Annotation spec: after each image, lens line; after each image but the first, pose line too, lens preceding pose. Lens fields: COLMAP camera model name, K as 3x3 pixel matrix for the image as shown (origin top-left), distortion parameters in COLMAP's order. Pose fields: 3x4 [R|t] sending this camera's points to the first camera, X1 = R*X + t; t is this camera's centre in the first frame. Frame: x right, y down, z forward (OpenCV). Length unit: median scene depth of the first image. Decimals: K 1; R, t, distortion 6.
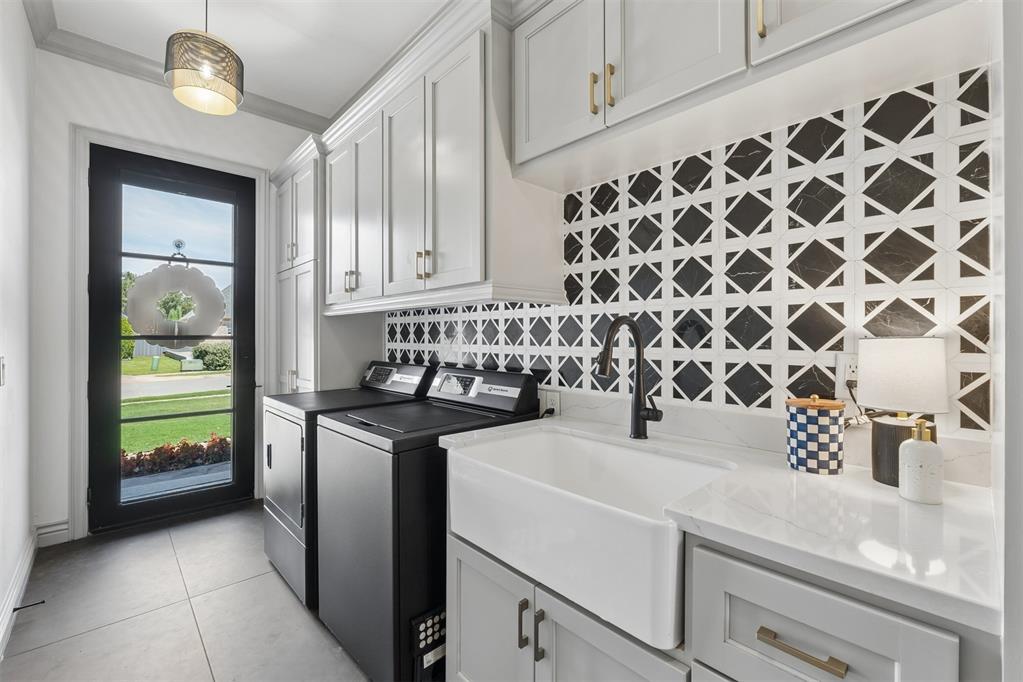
lens RADIAL K [[438.2, 0, 510.5], [0, 438.2, 335.4], [0, 0, 1]] dist [0.001891, 0.000086]
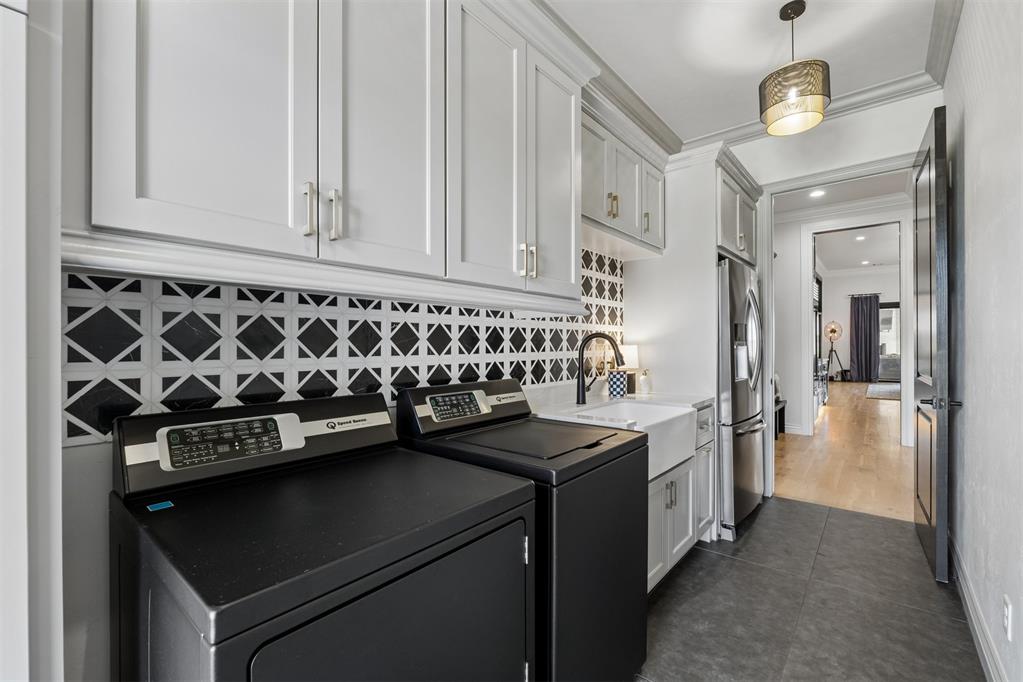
lens RADIAL K [[438.2, 0, 510.4], [0, 438.2, 343.6], [0, 0, 1]] dist [0.001891, 0.000086]
pose [[-0.129283, 0.003843, 0.991600, -0.947522], [0.003247, 0.999989, -0.003453, 0.003580], [-0.991602, 0.002773, -0.129294, 1.038151]]
